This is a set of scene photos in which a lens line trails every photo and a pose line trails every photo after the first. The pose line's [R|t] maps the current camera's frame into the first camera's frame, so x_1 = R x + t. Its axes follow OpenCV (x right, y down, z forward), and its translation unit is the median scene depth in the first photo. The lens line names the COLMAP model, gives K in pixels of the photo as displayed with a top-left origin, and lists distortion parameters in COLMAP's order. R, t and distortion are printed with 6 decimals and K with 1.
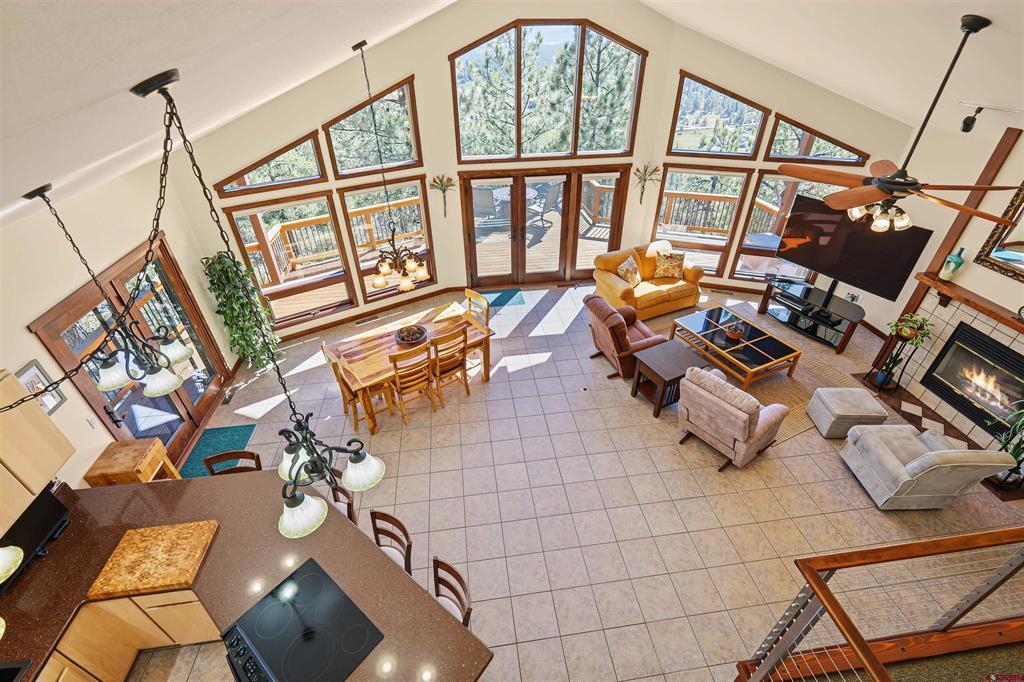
lens RADIAL K [[442.7, 0, 512.0], [0, 442.7, 341.0], [0, 0, 1]] dist [0.002405, 0.000229]
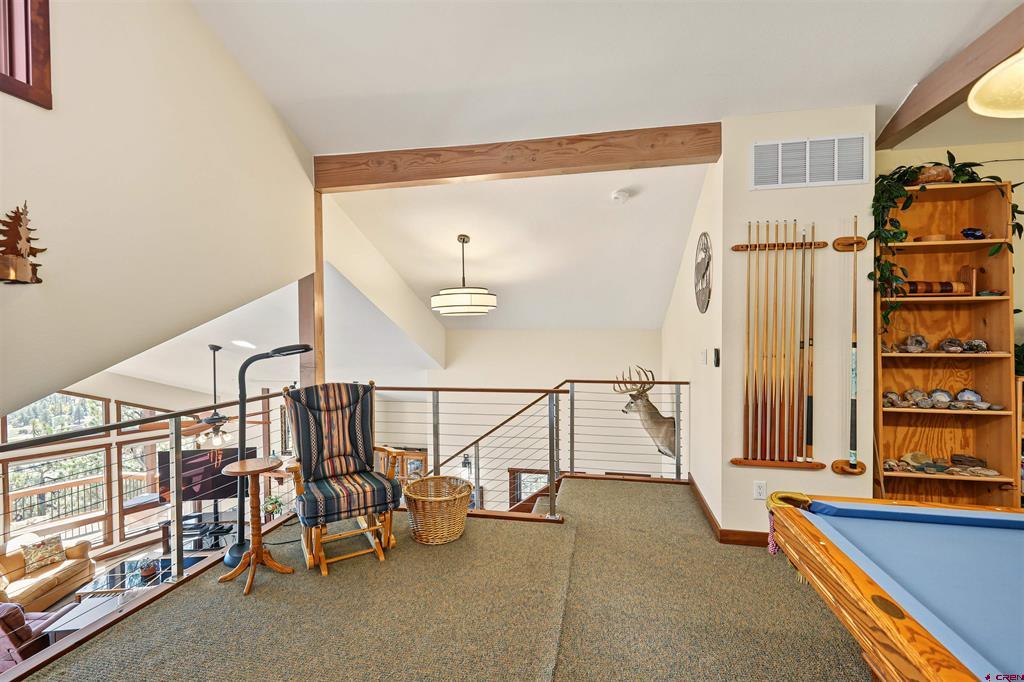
lens RADIAL K [[459.8, 0, 514.3], [0, 459.8, 338.4], [0, 0, 1]] dist [0.005982, 0.000511]
pose [[0.334849, -0.008223, 0.942236, -0.252627], [0.544231, 0.817996, -0.186268, 0.197551], [-0.769213, 0.575166, 0.278380, -0.332347]]
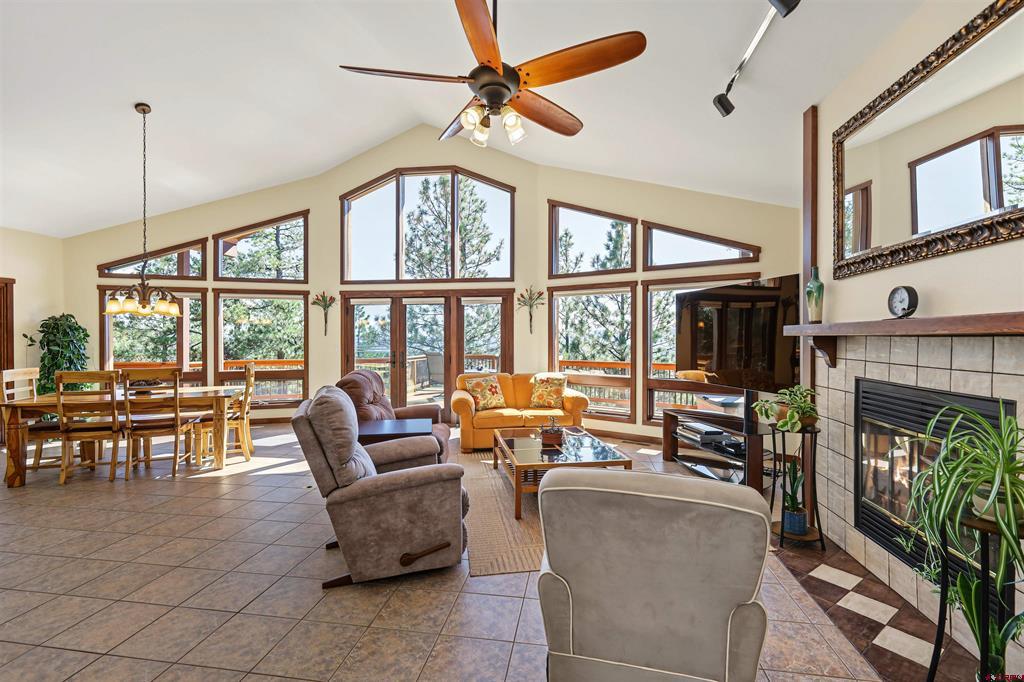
lens RADIAL K [[449.9, 0, 512.7], [0, 449.9, 337.8], [0, 0, 1]] dist [0.001688, 0.000241]
pose [[0.958160, 0.012046, -0.285980, 0.558401], [-0.172569, 0.821425, -0.543582, 0.205123], [0.228363, 0.570190, 0.789135, 0.325102]]
